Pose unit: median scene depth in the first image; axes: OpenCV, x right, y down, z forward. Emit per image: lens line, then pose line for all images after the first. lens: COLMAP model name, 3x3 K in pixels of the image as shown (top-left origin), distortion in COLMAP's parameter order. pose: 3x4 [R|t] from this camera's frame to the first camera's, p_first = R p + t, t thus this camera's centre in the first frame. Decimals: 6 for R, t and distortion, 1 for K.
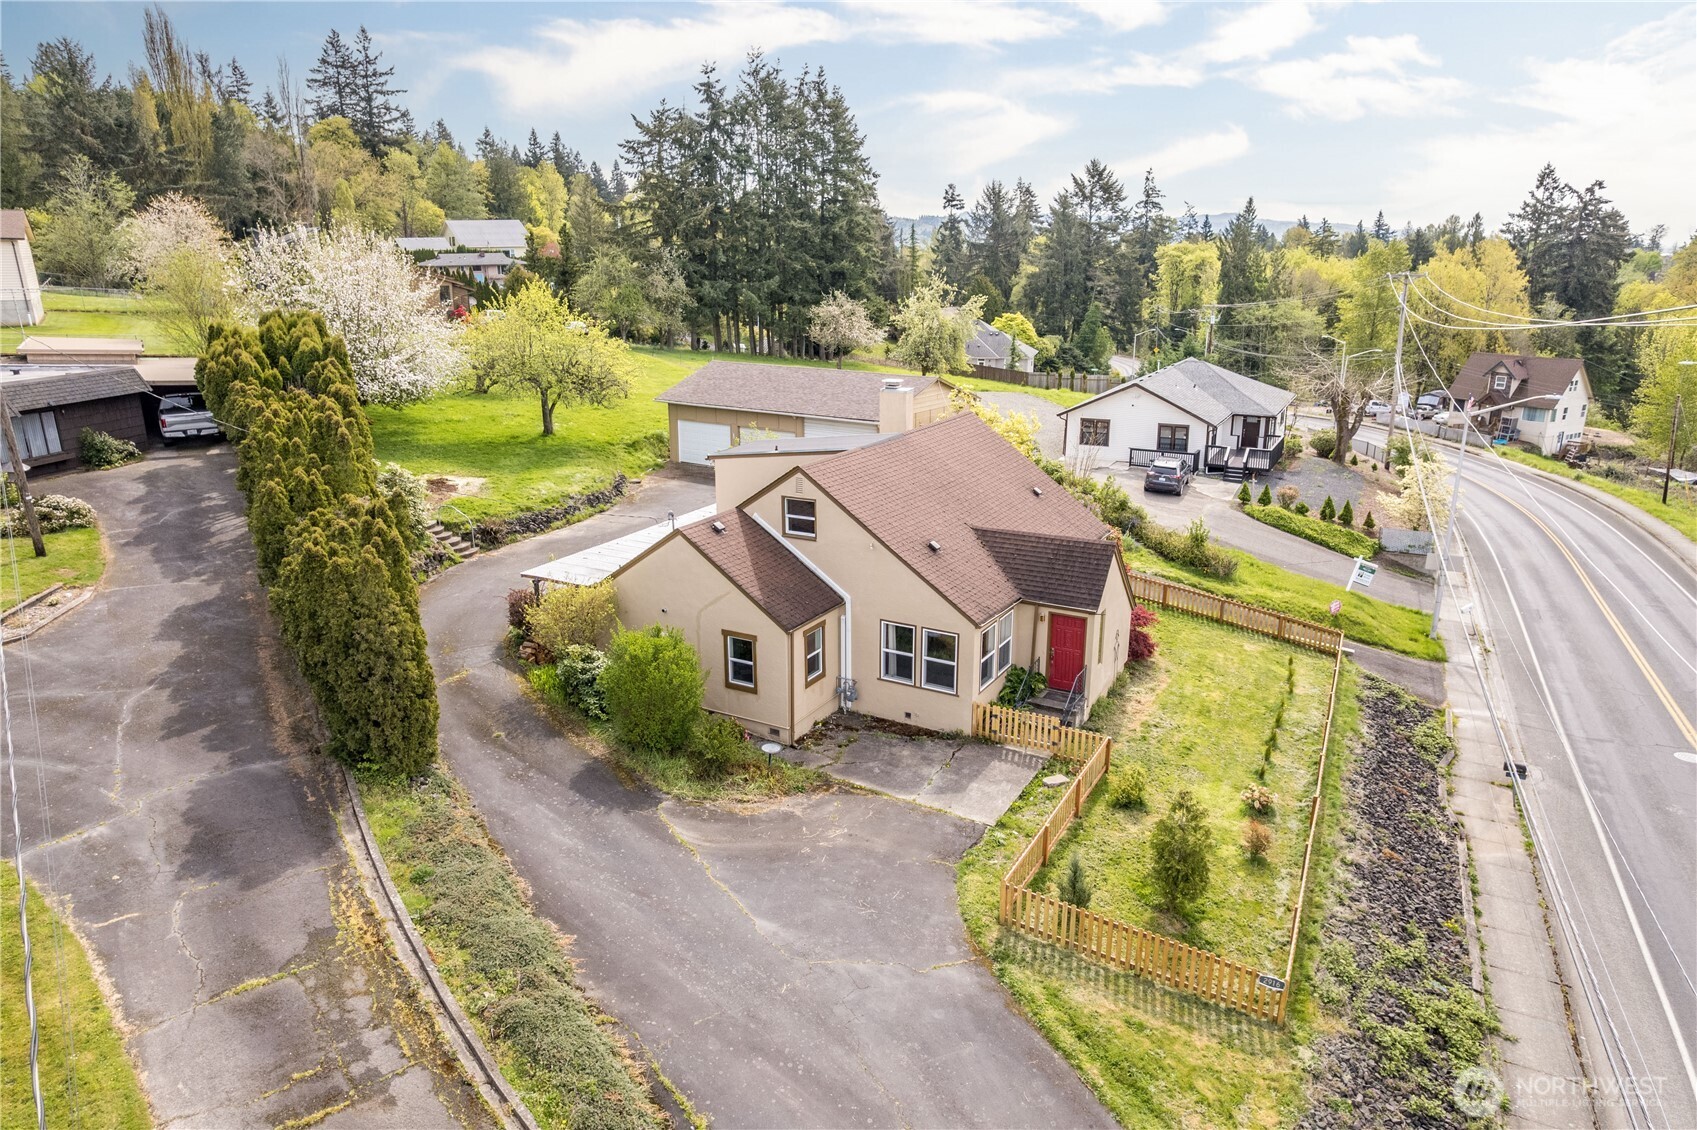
lens RADIAL K [[1064.2, 0, 848.5], [0, 1064.2, 565.0], [0, 0, 1]] dist [-0.000127, -0.000056]
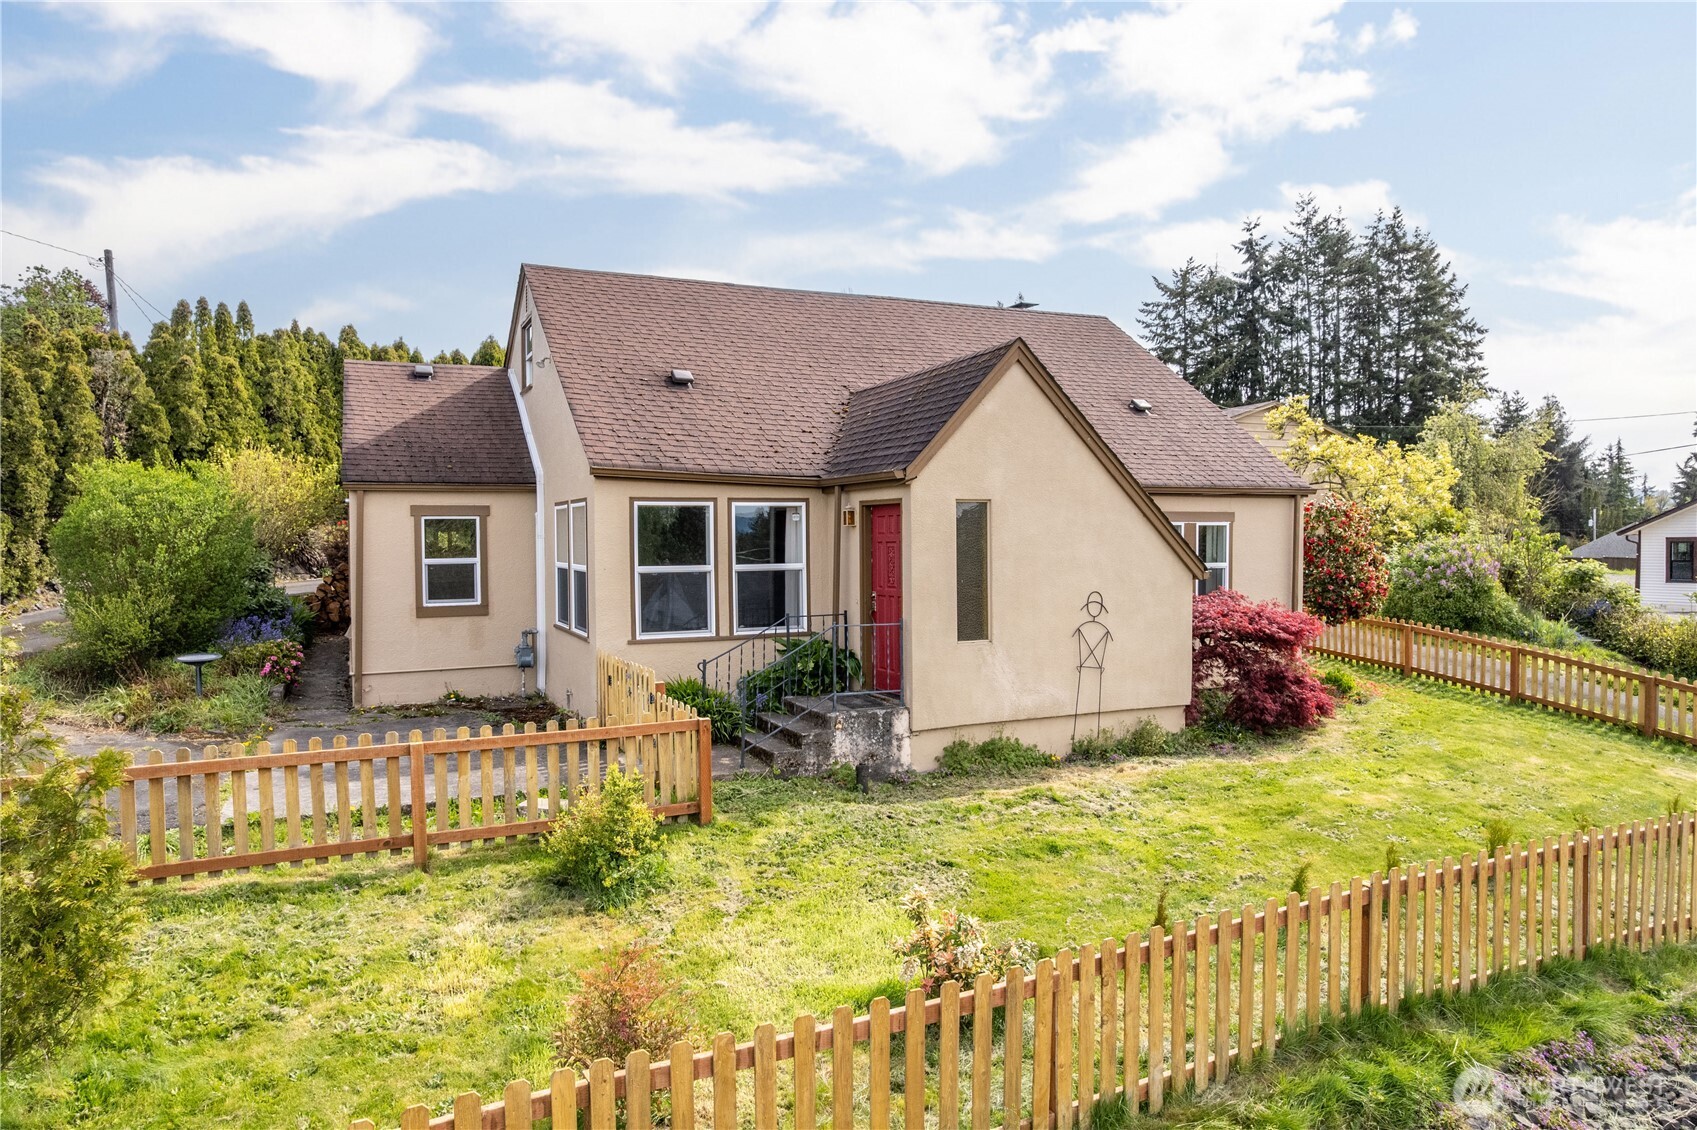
lens RADIAL K [[1064.2, 0, 848.5], [0, 1064.2, 565.0], [0, 0, 1]] dist [-0.000127, -0.000056]
pose [[0.824660, 0.025140, -0.565070, 0.103875], [-0.157515, 0.969701, -0.186735, 0.036384], [0.543254, 0.243000, 0.803633, 0.155666]]
